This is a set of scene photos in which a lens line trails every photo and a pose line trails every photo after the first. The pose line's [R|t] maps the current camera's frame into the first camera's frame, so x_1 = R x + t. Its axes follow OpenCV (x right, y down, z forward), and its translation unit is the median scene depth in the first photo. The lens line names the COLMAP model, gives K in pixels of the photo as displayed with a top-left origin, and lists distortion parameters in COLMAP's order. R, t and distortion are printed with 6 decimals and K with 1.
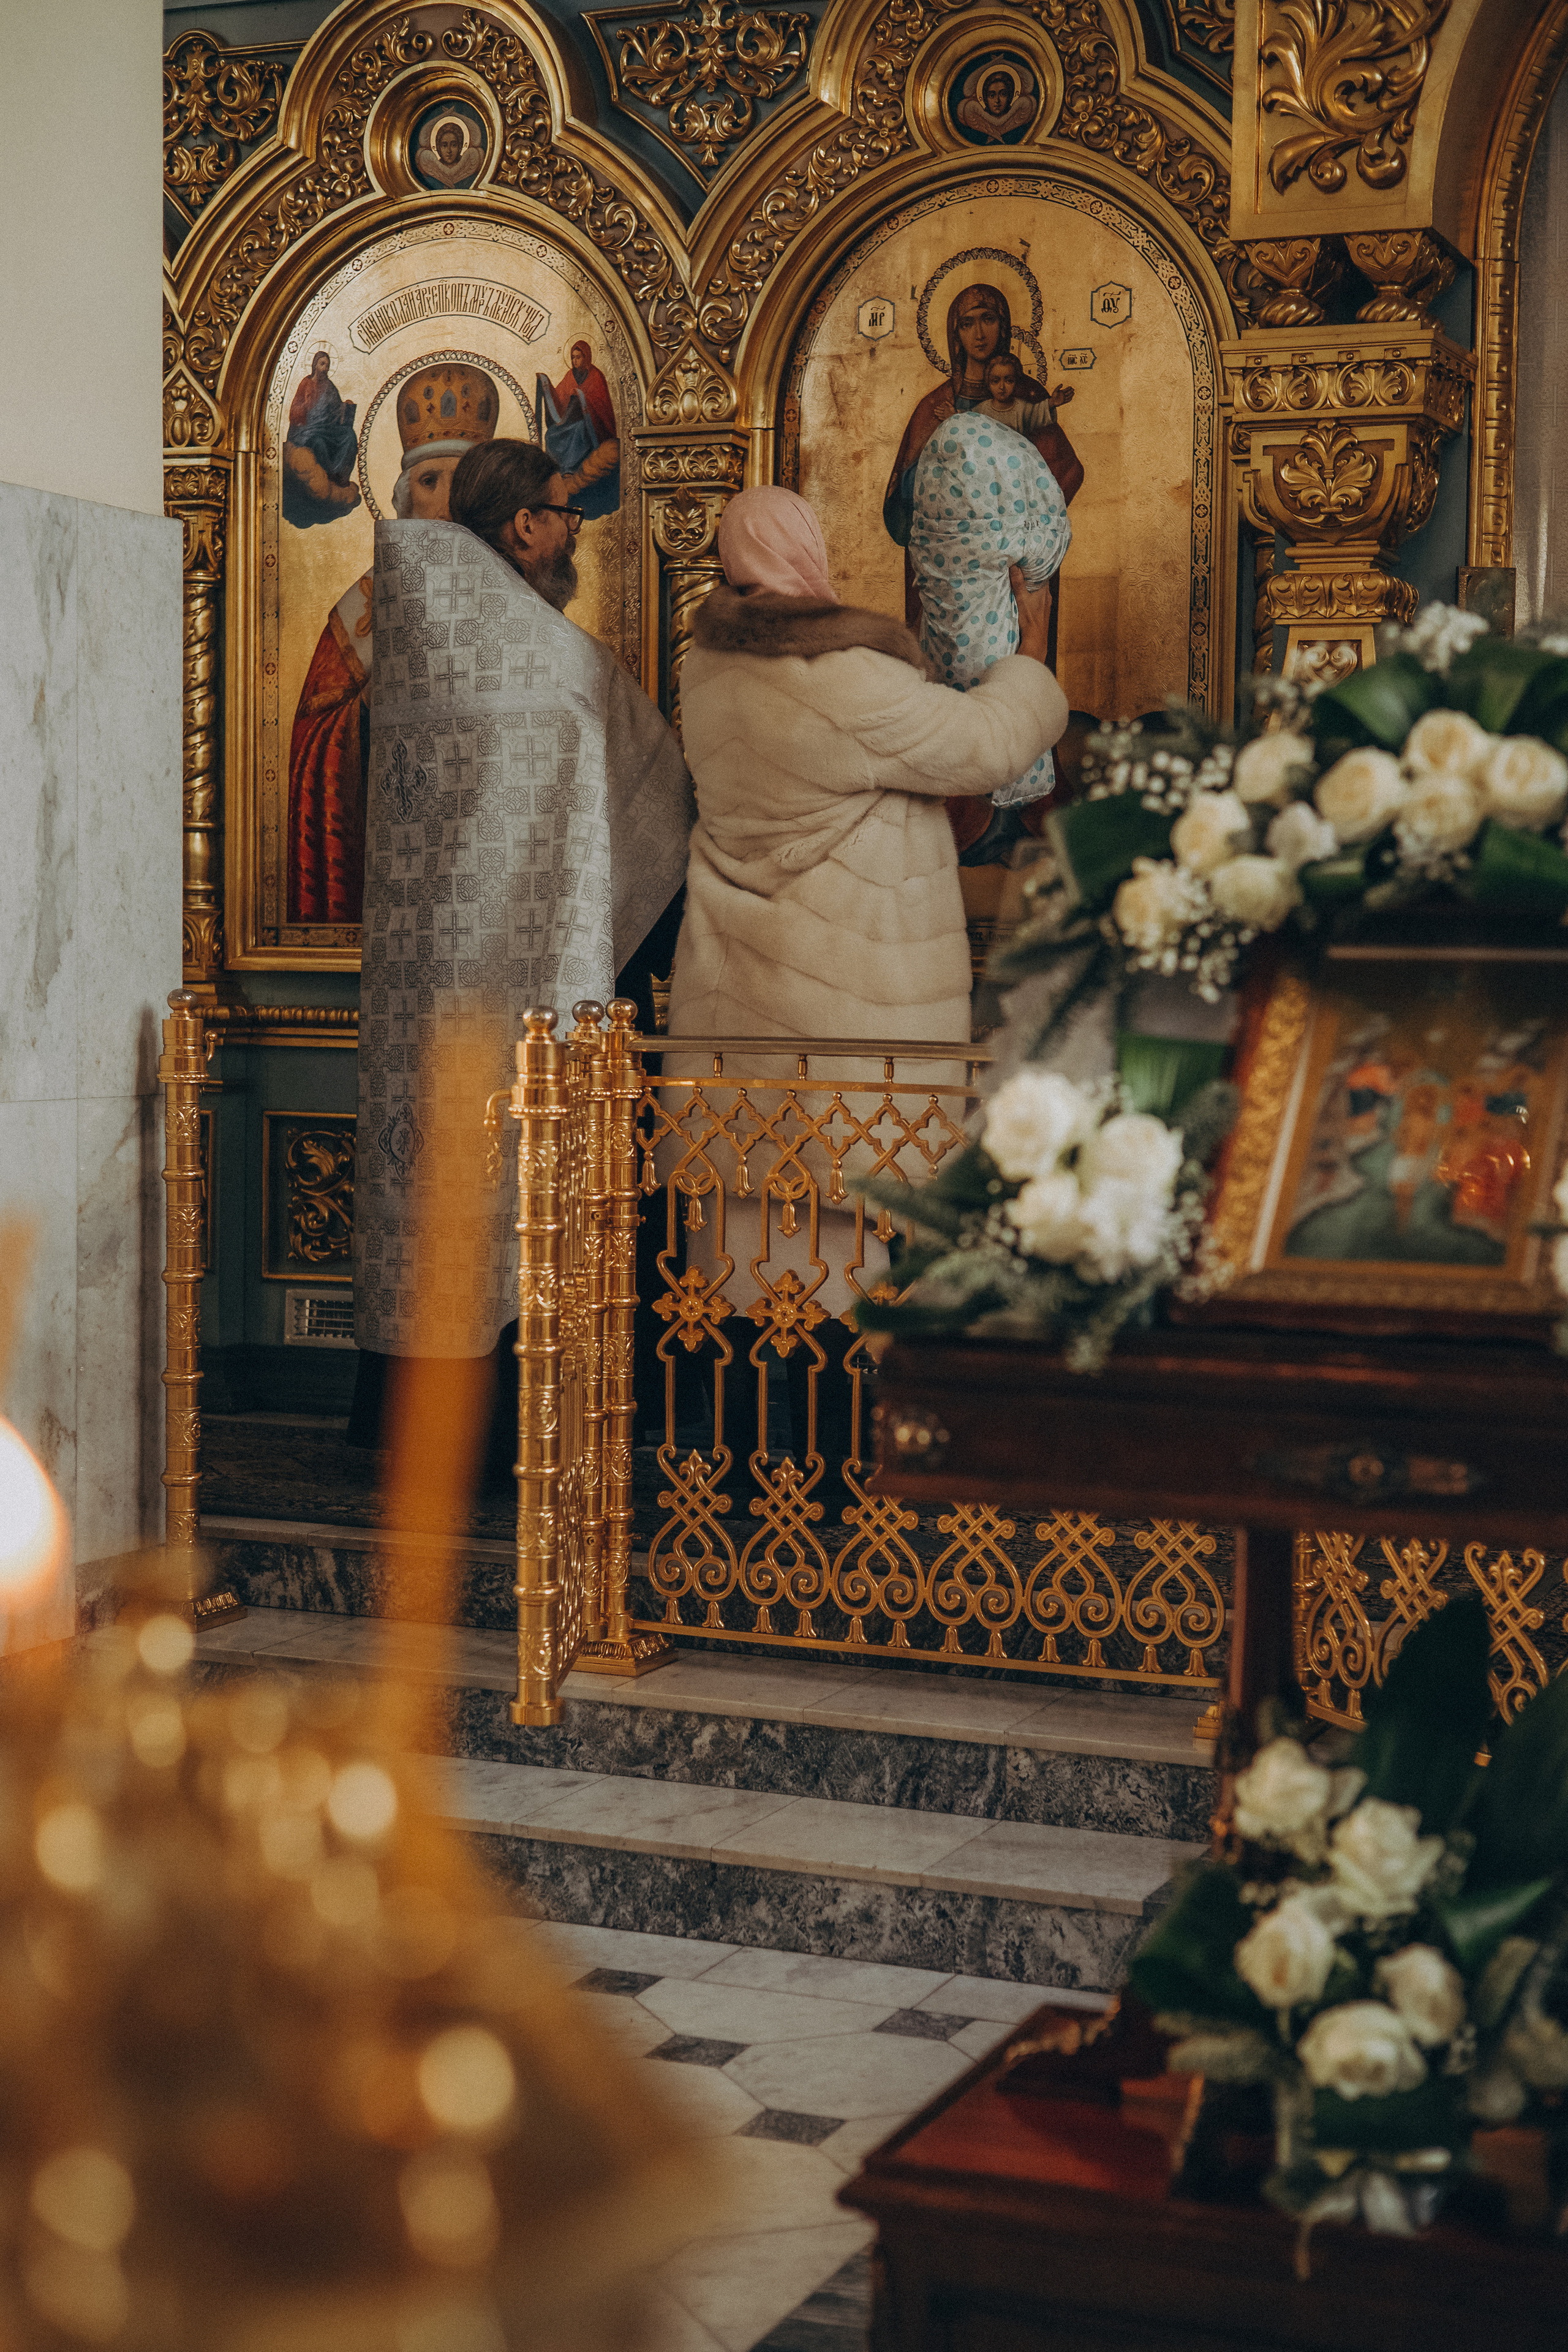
lens RADIAL K [[3514.4, 0, 784.0], [0, 3514.4, 1176.0], [0, 0, 1]] dist [0.023136, -0.035946]
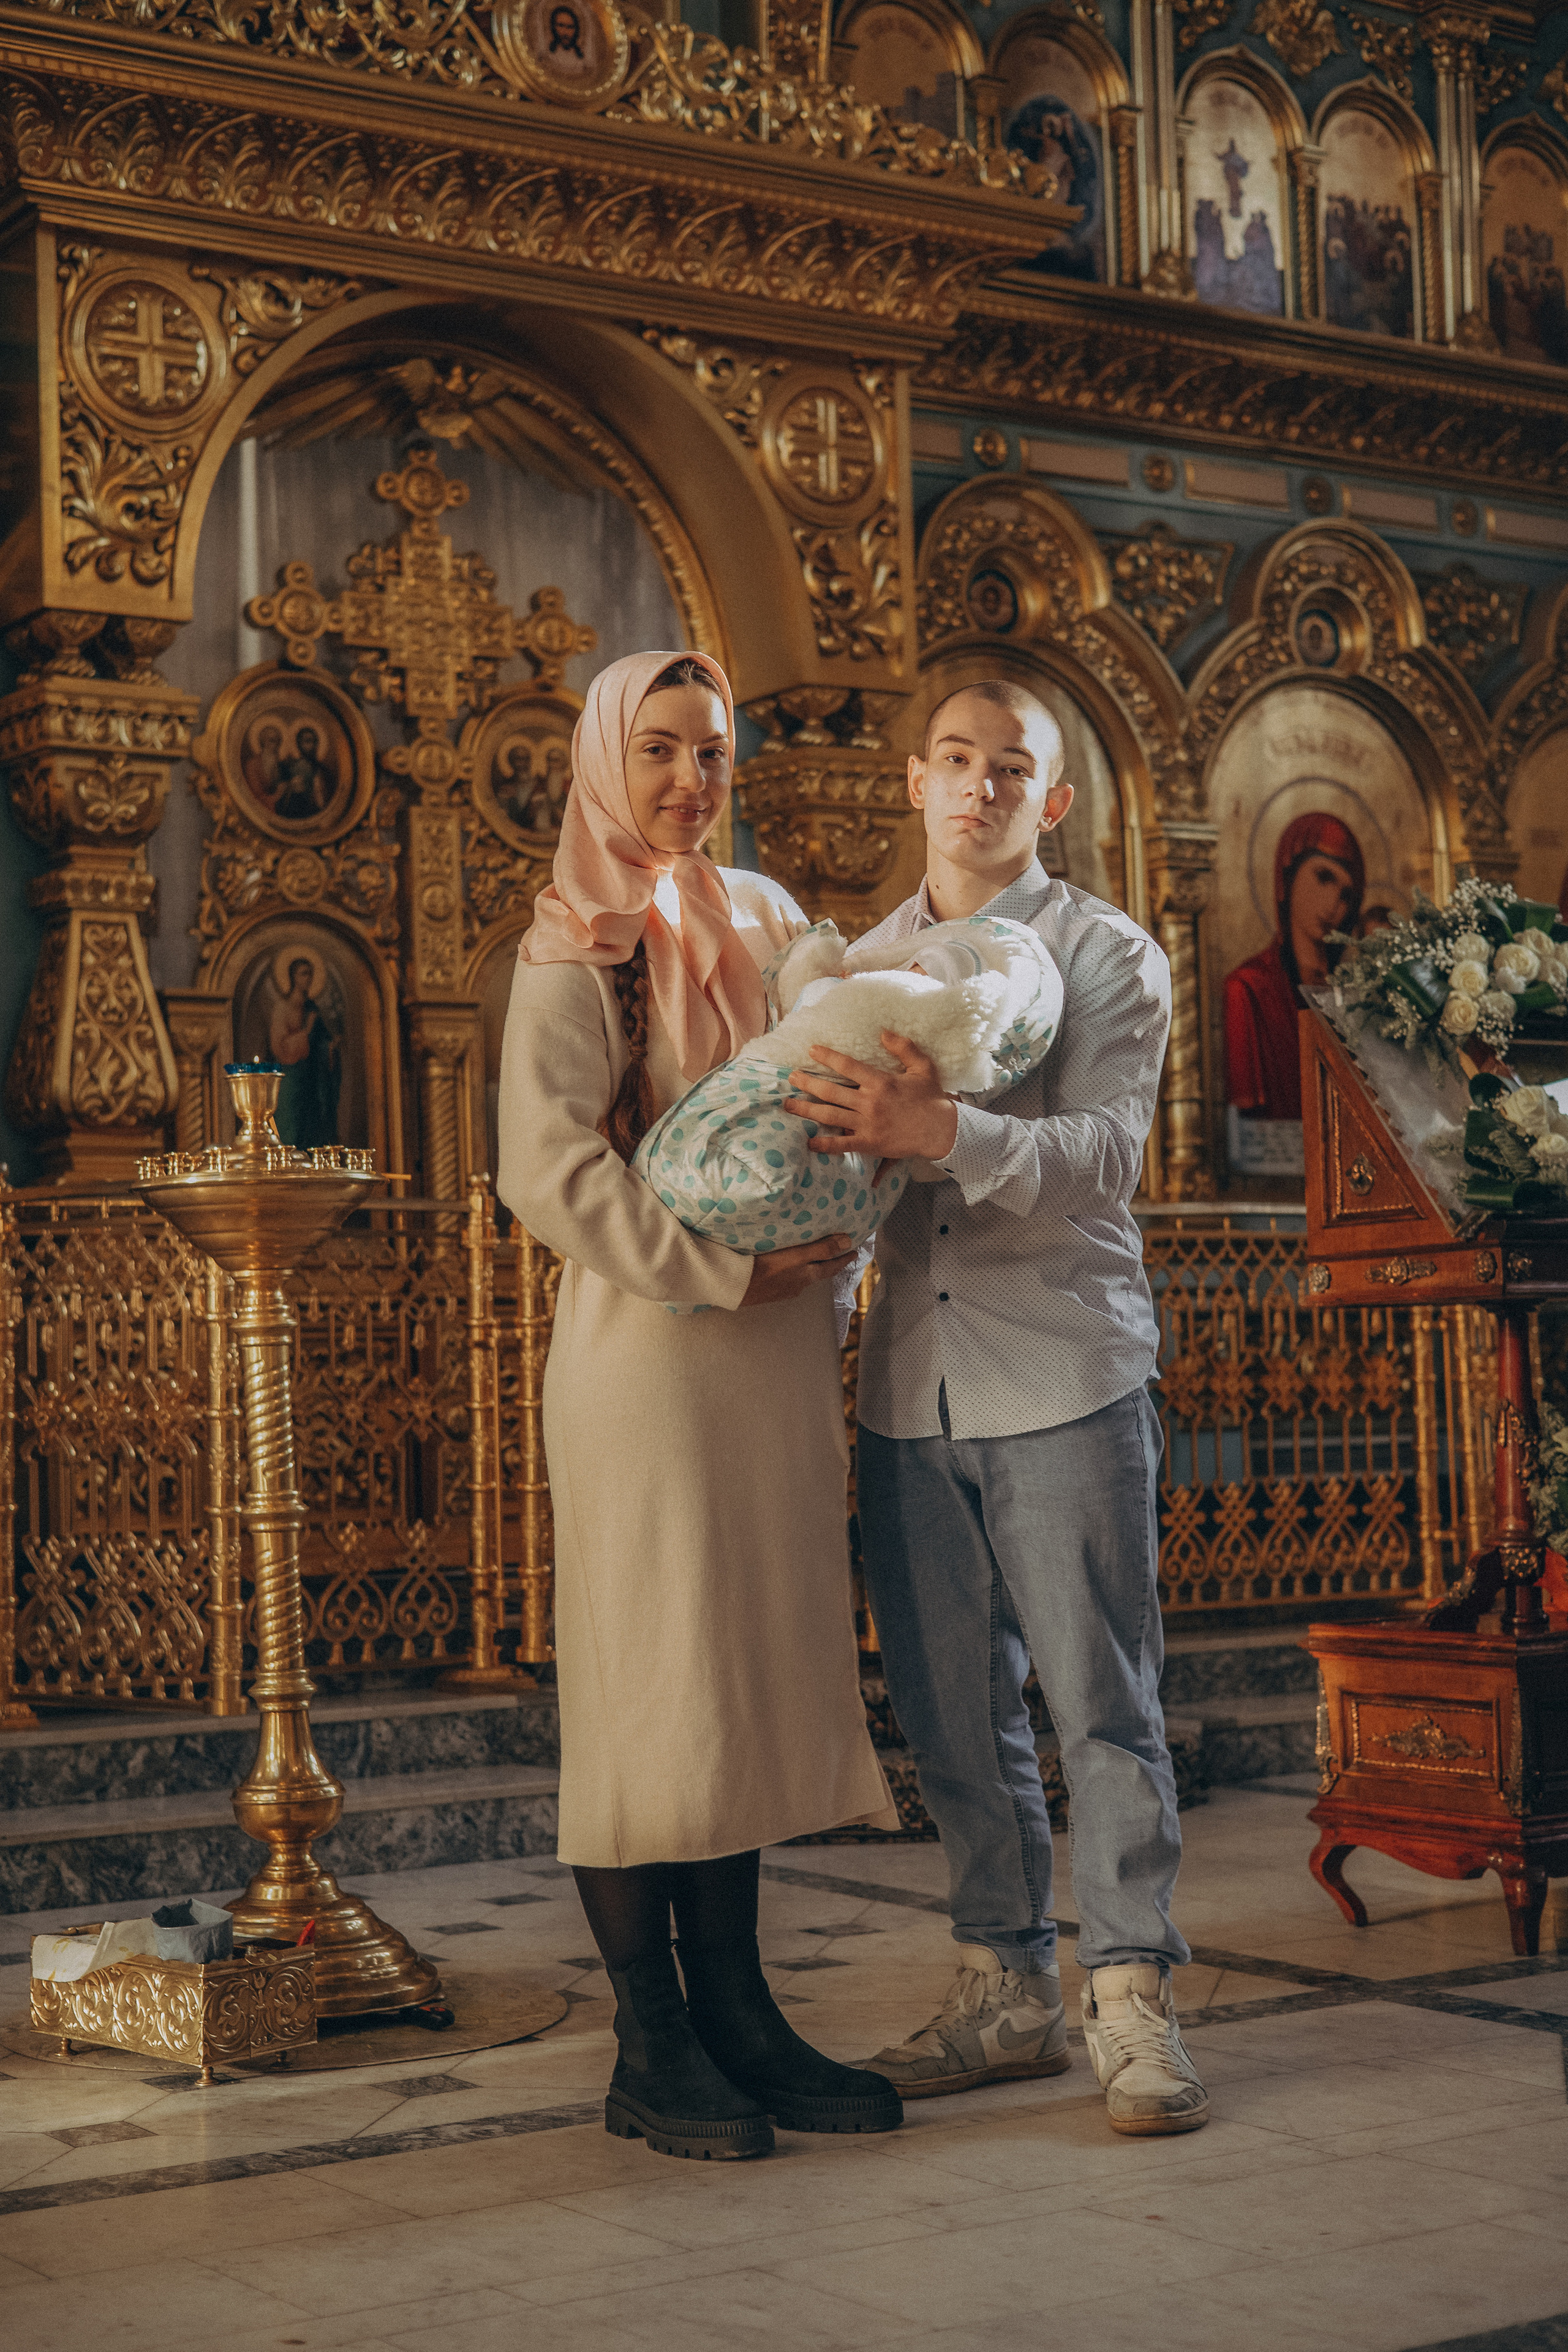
lens RADIAL K [[3557.2, 0, 784.0], [0, 3557.2, 1176.0], [0, 0, 1]] dist [0.028028, -0.137127]
pose [[0.549778, 0.020002, 0.835071, -0.761364], [0.083633, 0.993372, -0.078855, 0.060703], [-0.831113, 0.113192, 0.544461, 0.093746]]
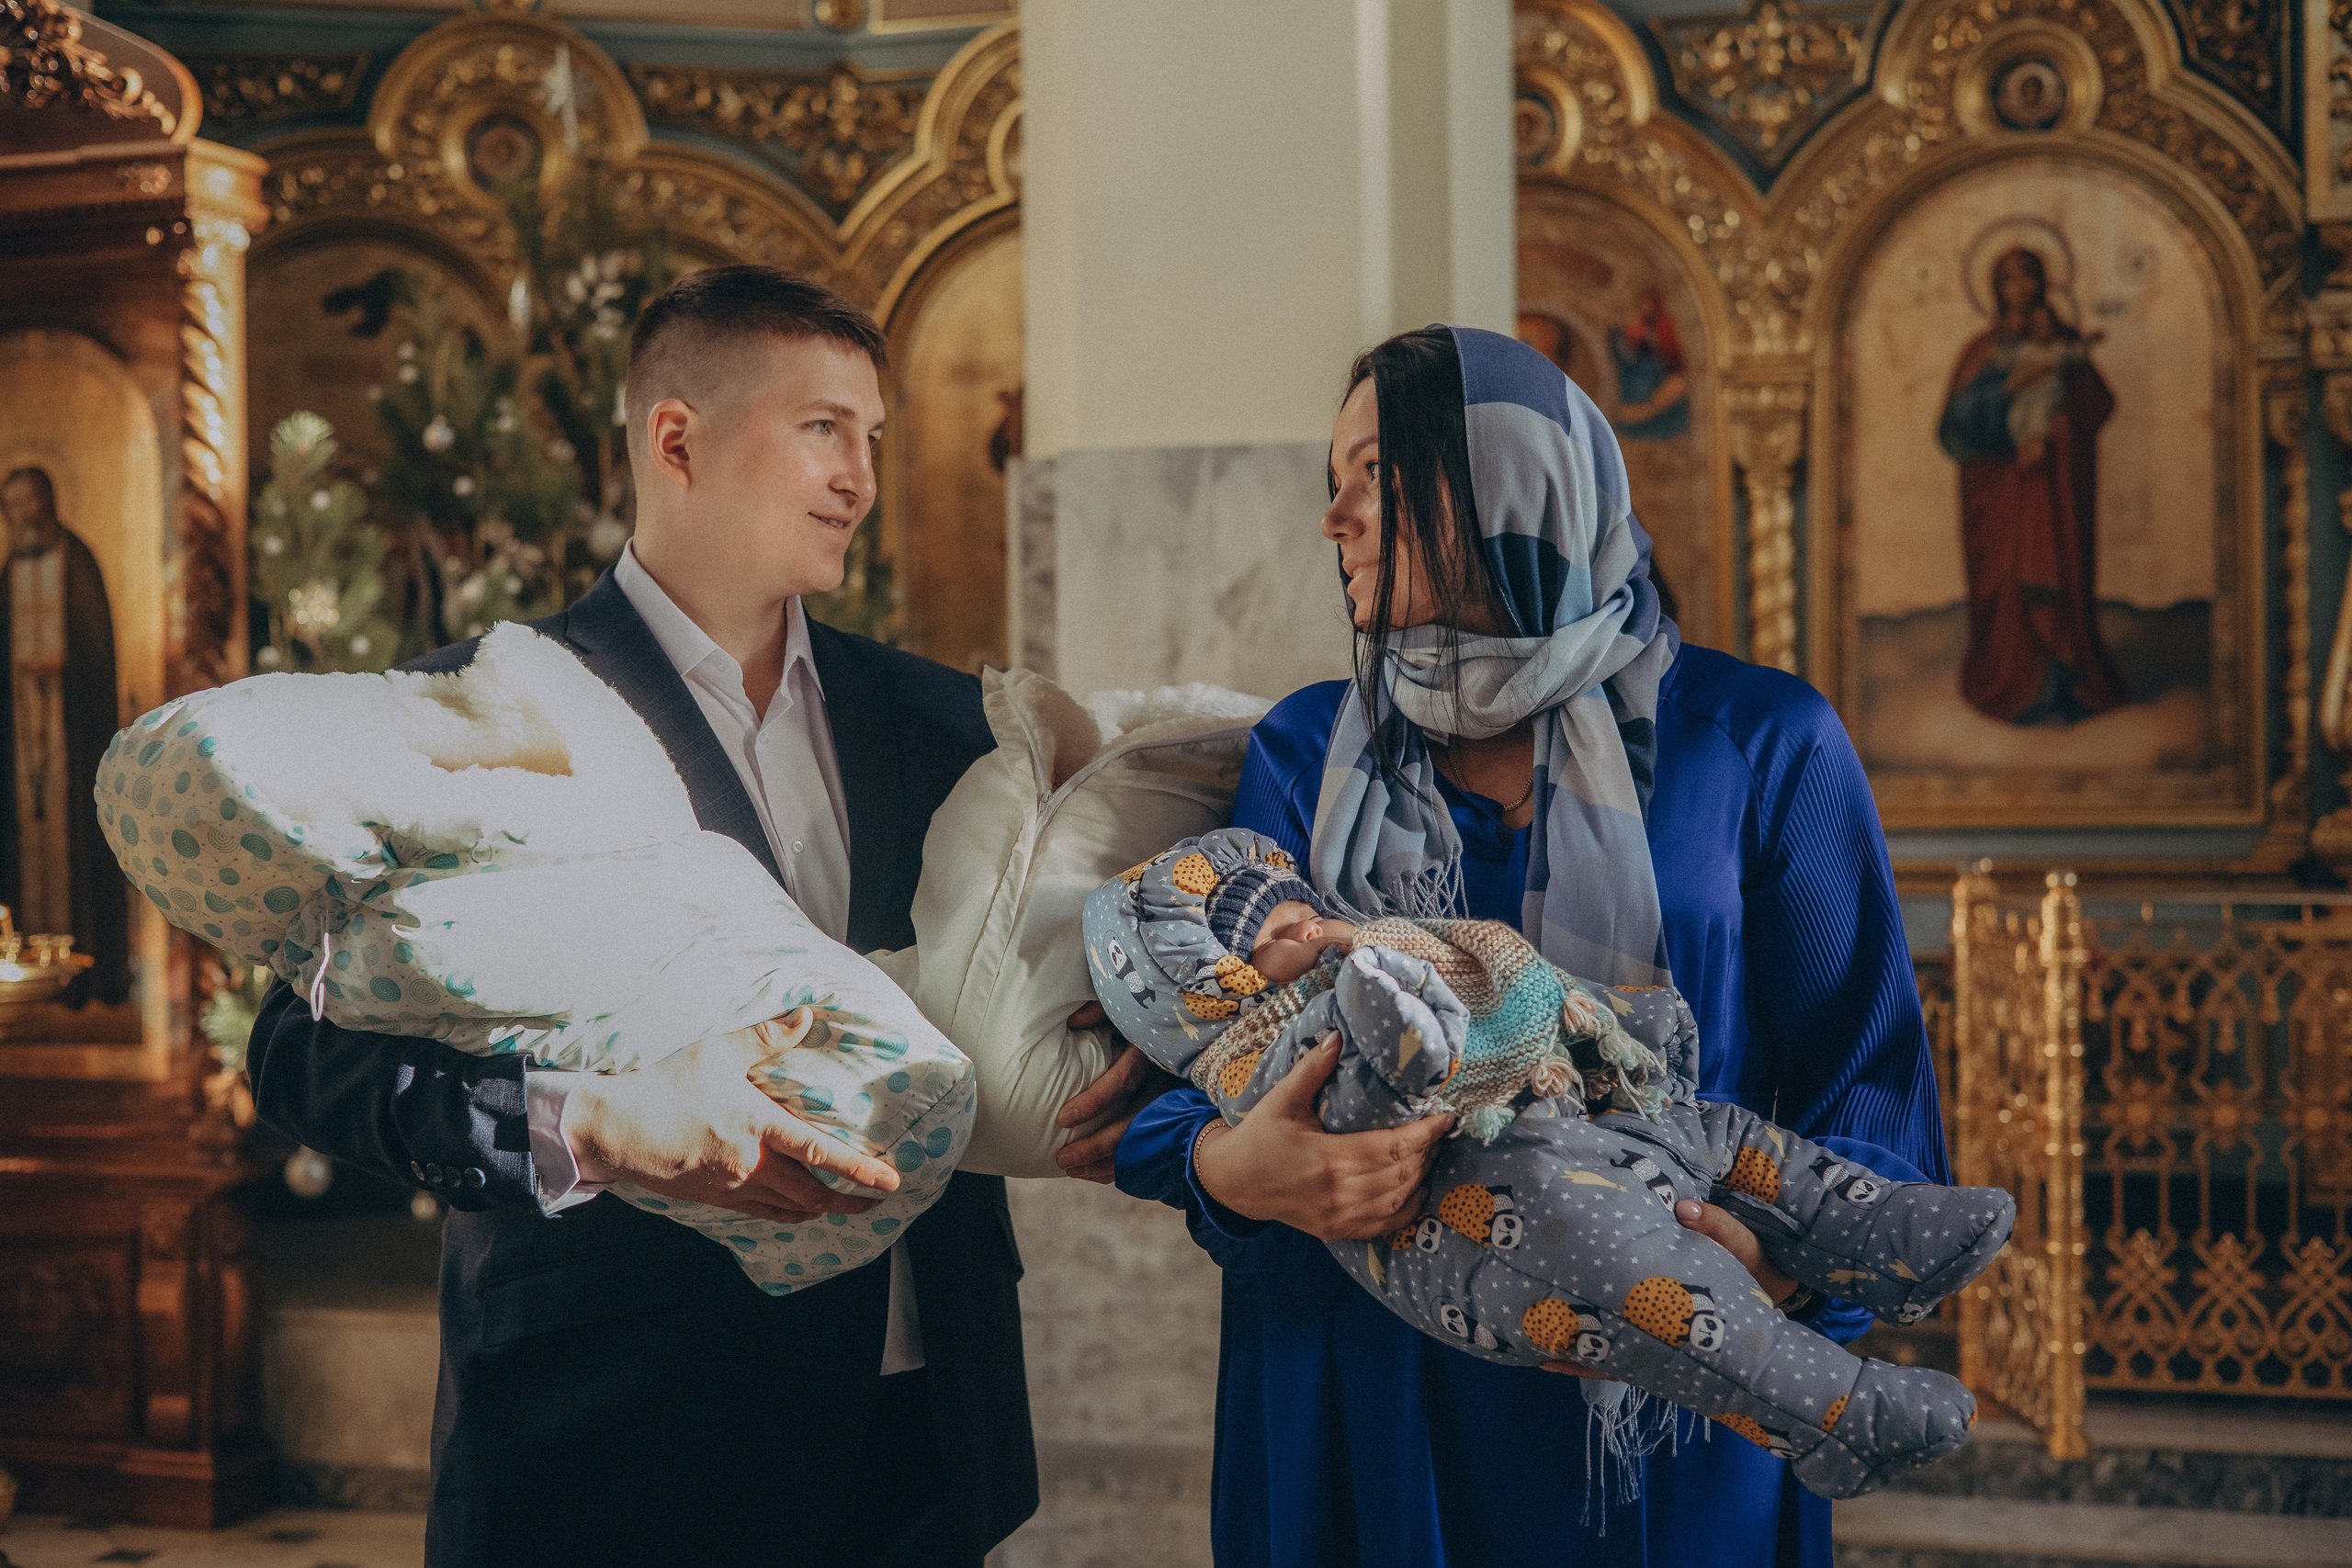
lens RADIAL K [[3337.0, 0, 1176.0], [0, 3337.0, 784.0], [0, 0, 1]] dist [0.035028, -0.168053]
pose [[0.995808, -0.023722, 0.088338, -0.355305], [0.028459, 0.998202, -0.052758, -0.019018], [-0.086928, 0.055051, 0.994692, -0.106534]]
